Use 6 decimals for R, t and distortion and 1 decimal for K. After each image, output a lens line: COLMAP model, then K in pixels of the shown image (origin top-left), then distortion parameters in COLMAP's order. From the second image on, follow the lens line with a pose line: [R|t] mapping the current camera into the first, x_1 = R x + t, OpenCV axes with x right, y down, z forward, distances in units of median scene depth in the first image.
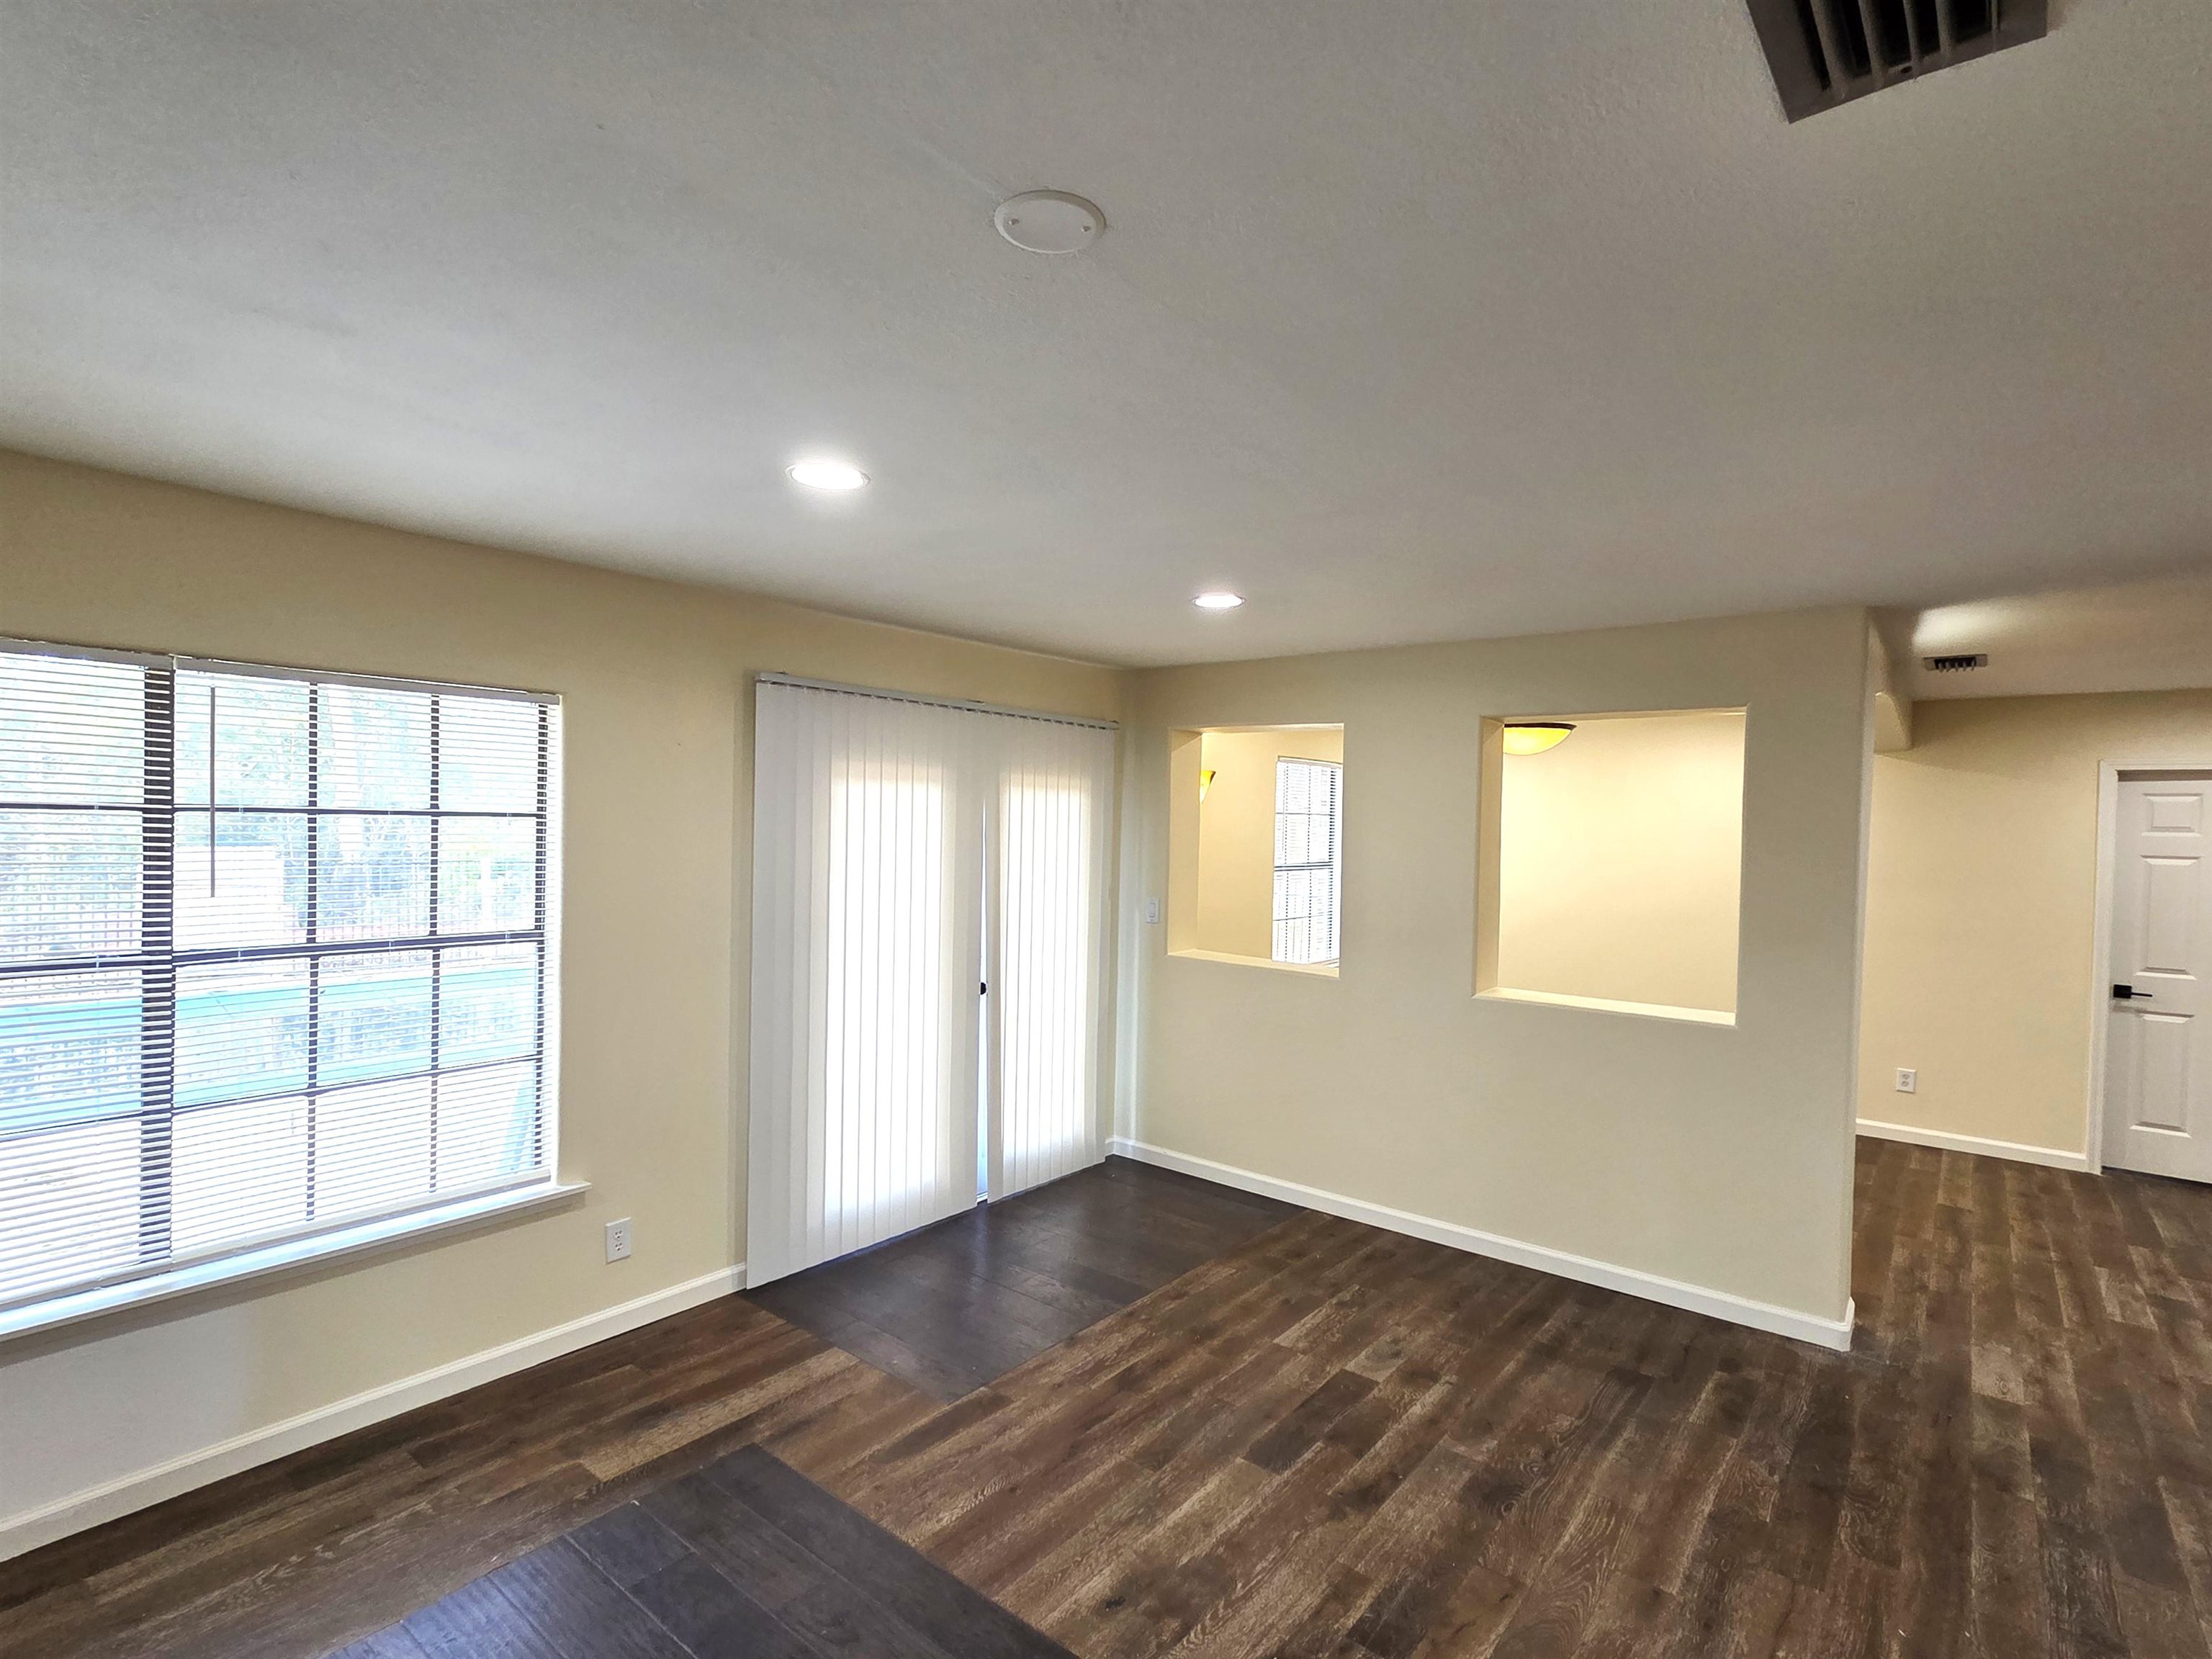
lens RADIAL K [[1079.9, 0, 1110.6], [0, 1079.9, 843.3], [0, 0, 1]] dist [-0.001580, 0.000119]
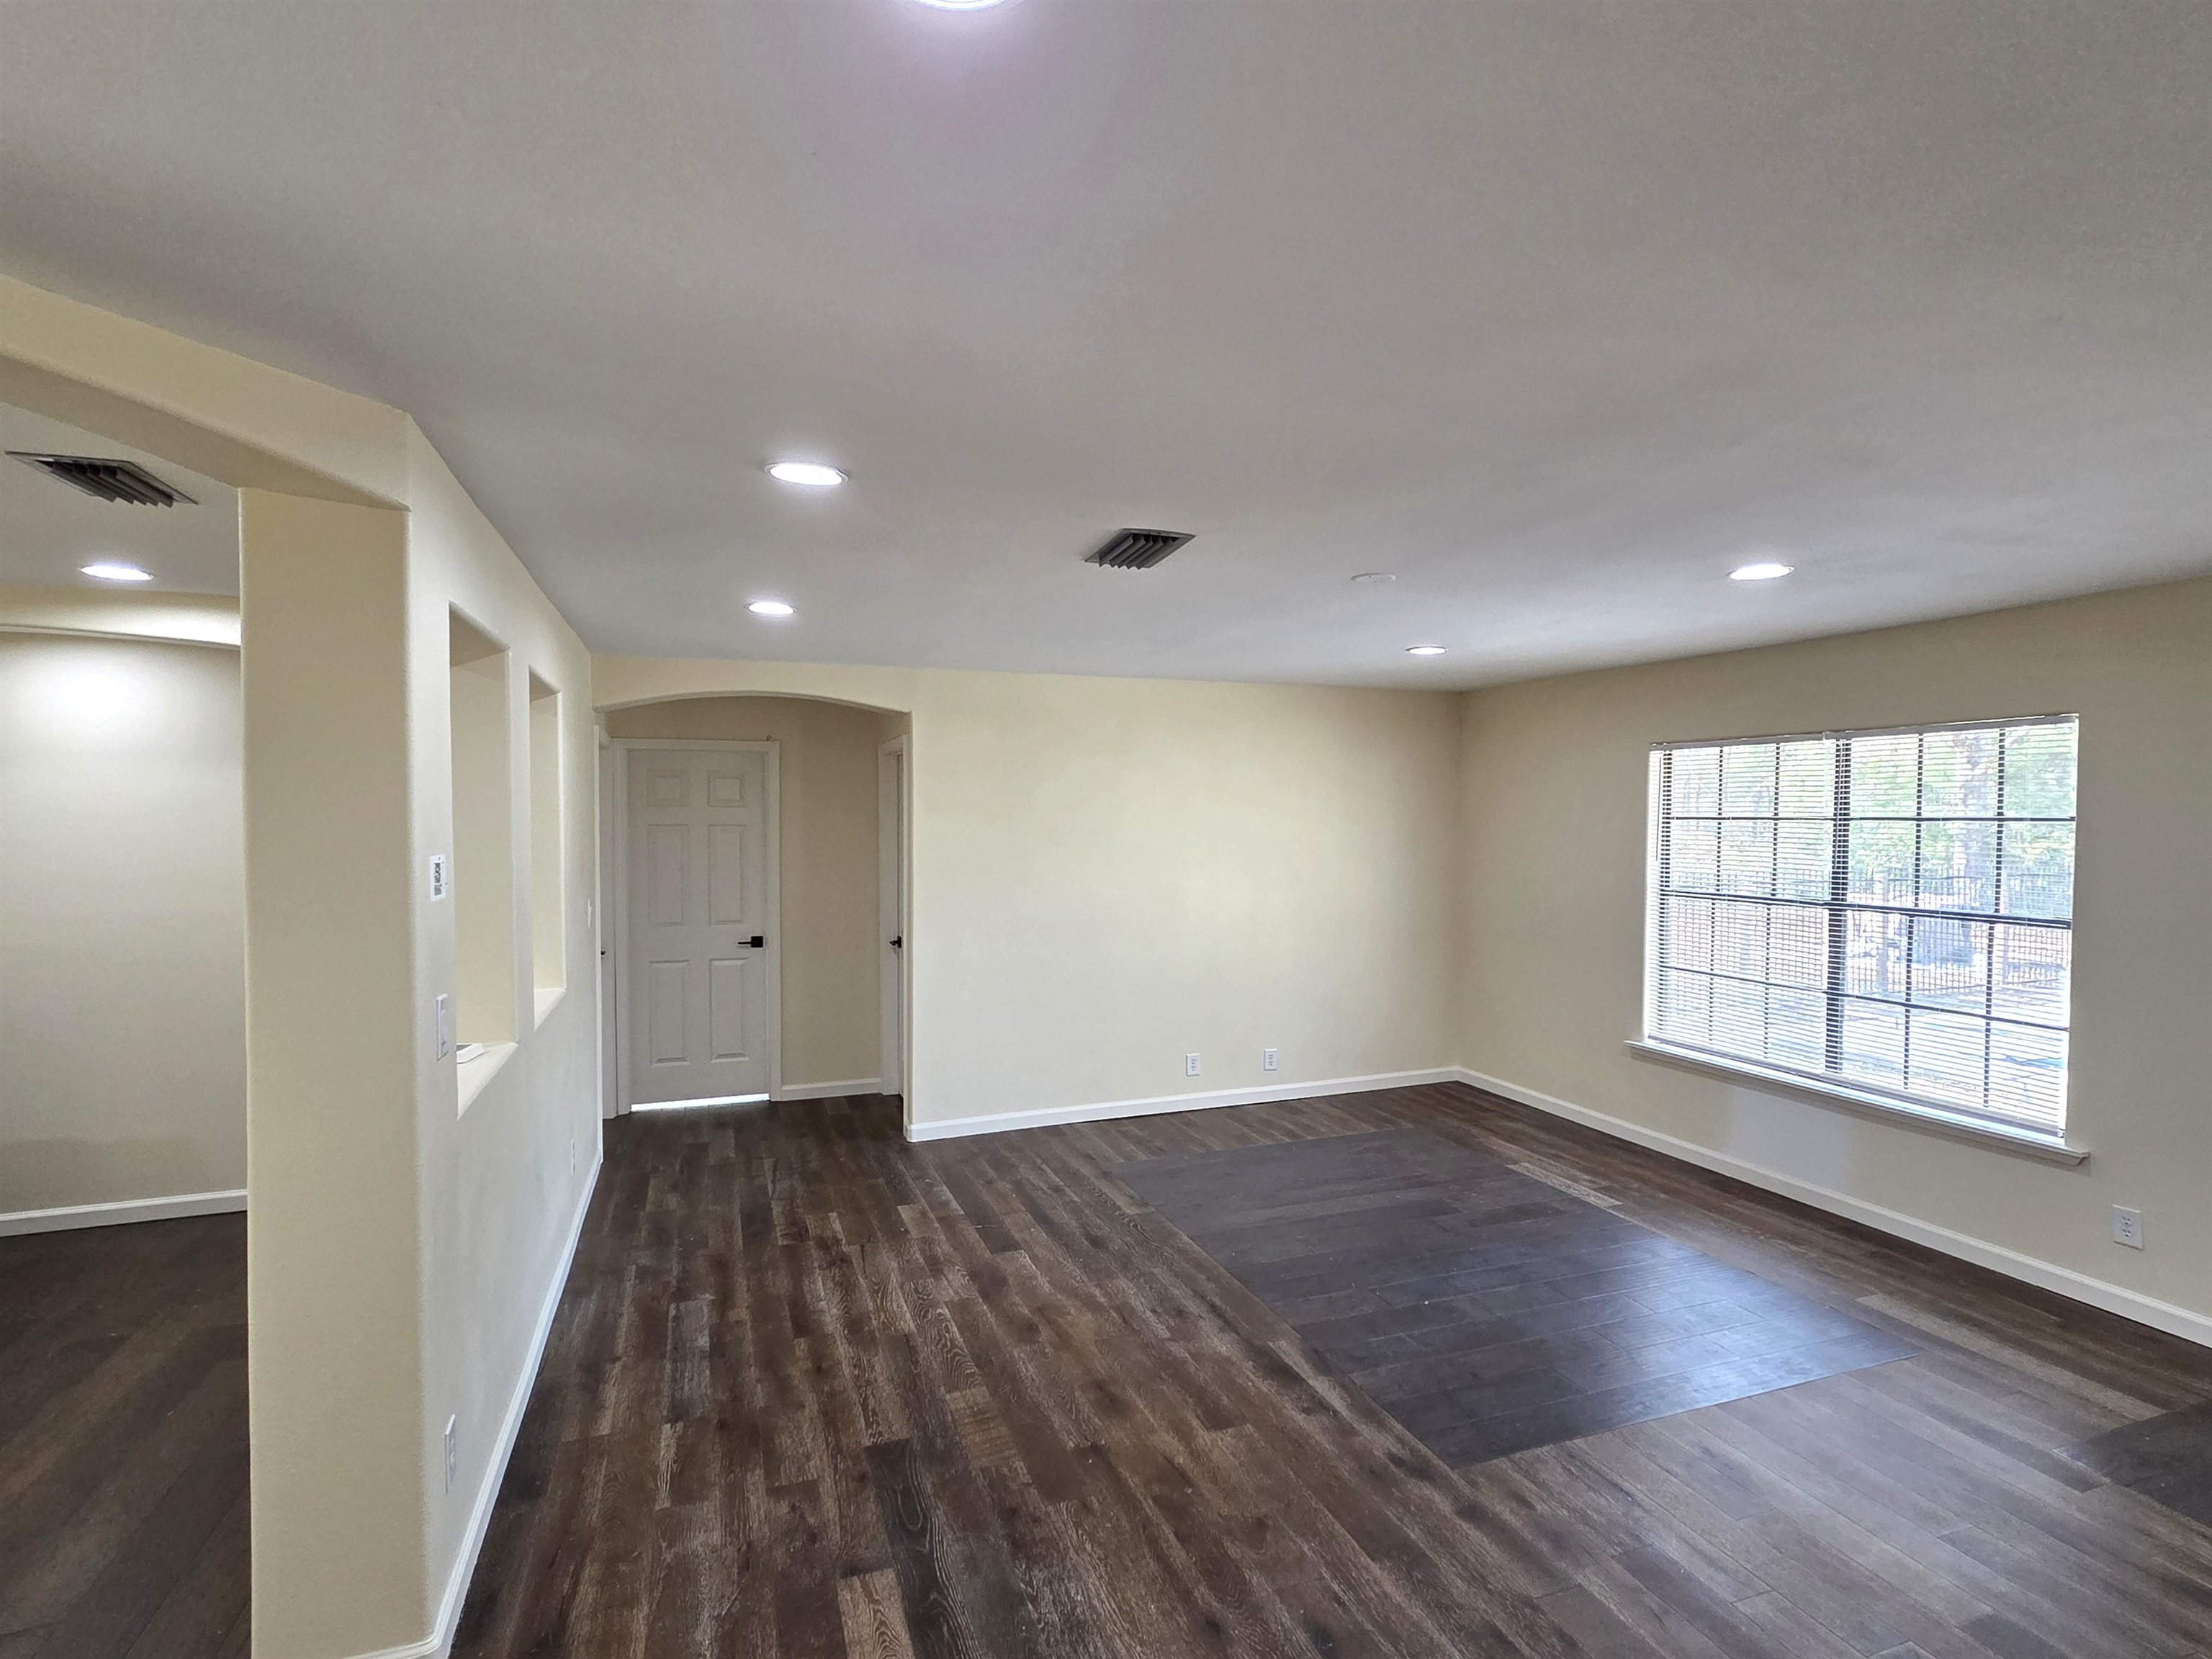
lens RADIAL K [[1079.9, 0, 1103.4], [0, 1079.9, 840.7], [0, 0, 1]] dist [-0.001580, 0.000119]
pose [[-0.525514, 0.000870, -0.850785, 1.121691], [-0.021062, 0.999680, 0.014032, 0.002812], [0.850524, 0.025293, -0.525327, 0.823523]]
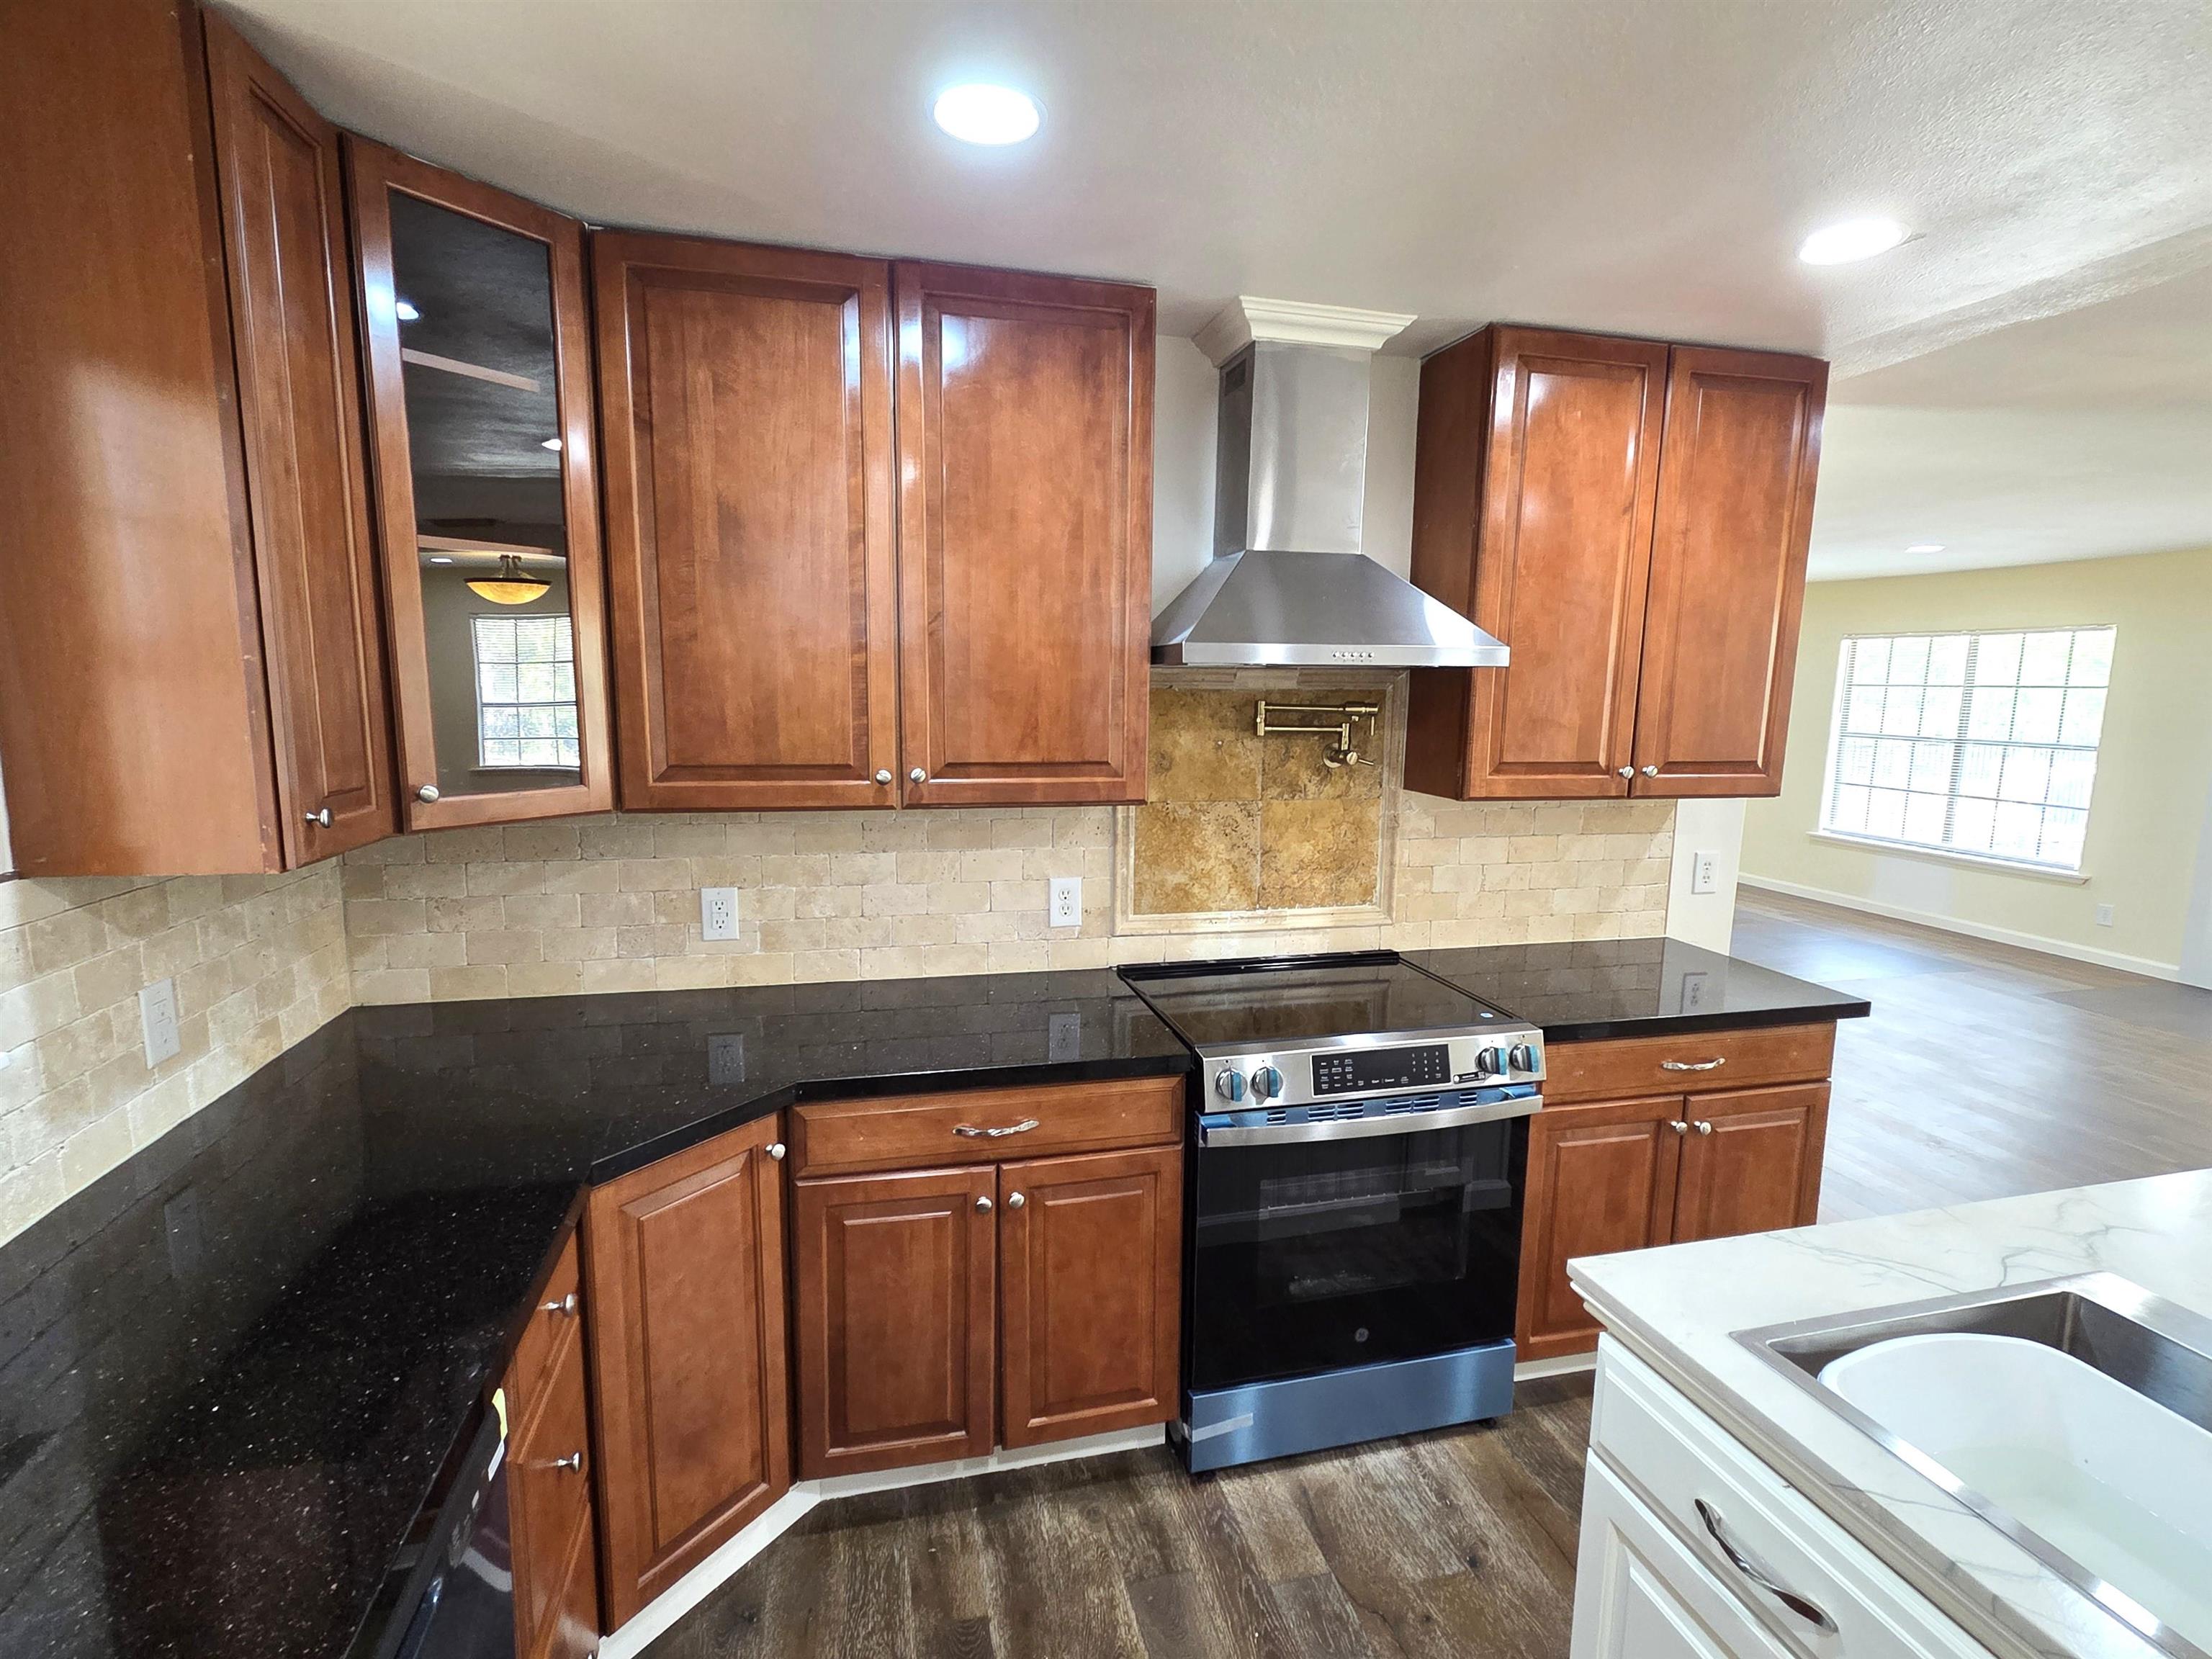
lens RADIAL K [[1079.9, 0, 1111.2], [0, 1079.9, 833.5], [0, 0, 1]] dist [-0.001580, 0.000119]
pose [[-0.601249, 0.083266, -0.794712, 2.462040], [-0.038787, 0.990342, 0.133108, 0.052829], [0.798120, 0.110856, -0.592212, 0.844574]]
